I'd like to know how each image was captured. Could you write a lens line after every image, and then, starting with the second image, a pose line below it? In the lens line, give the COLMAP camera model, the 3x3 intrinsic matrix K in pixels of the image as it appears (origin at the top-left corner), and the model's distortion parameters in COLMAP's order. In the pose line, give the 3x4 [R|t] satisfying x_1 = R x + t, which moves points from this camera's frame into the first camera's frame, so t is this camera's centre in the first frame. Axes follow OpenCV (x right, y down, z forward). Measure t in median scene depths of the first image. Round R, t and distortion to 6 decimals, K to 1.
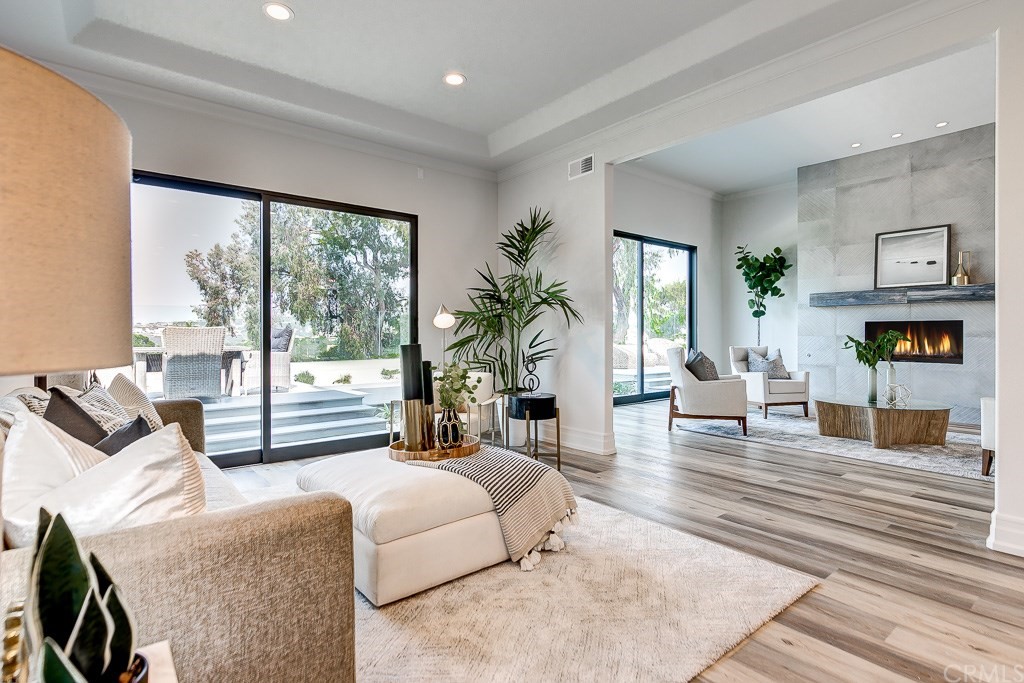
lens RADIAL K [[492.5, 0, 506.4], [0, 492.5, 337.1], [0, 0, 1]] dist [-0.000412, 0.000062]
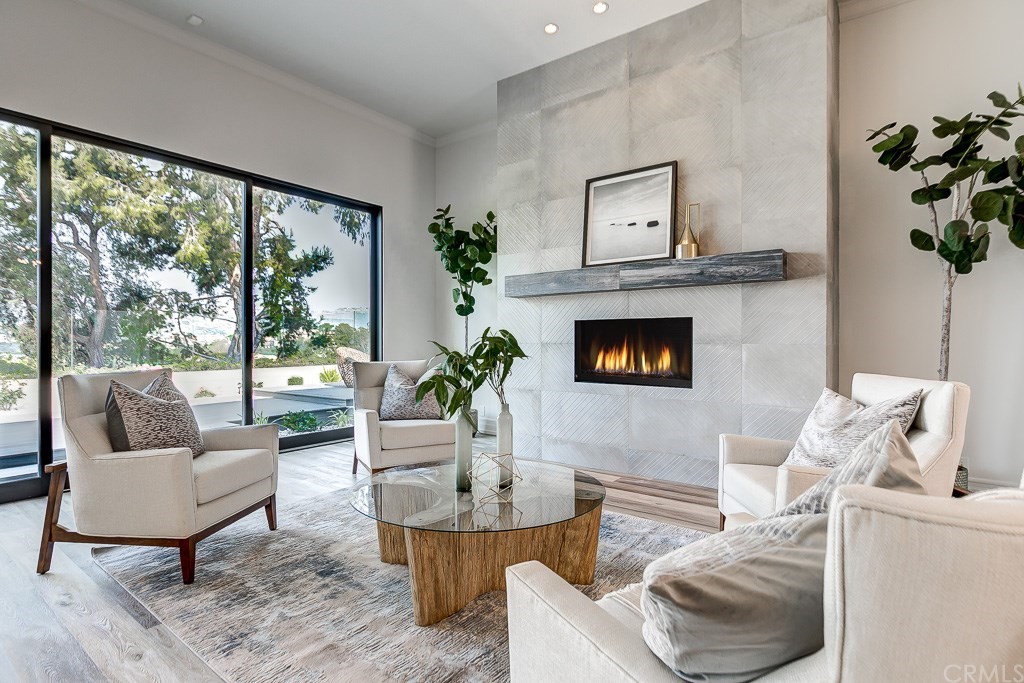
lens RADIAL K [[482.7, 0, 518.1], [0, 482.7, 348.2], [0, 0, 1]] dist [-0.001920, 0.000367]
pose [[0.969682, -0.006866, 0.244274, 0.529892], [0.004639, 0.999942, 0.009691, -0.002016], [-0.244326, -0.008264, 0.969658, 0.436471]]
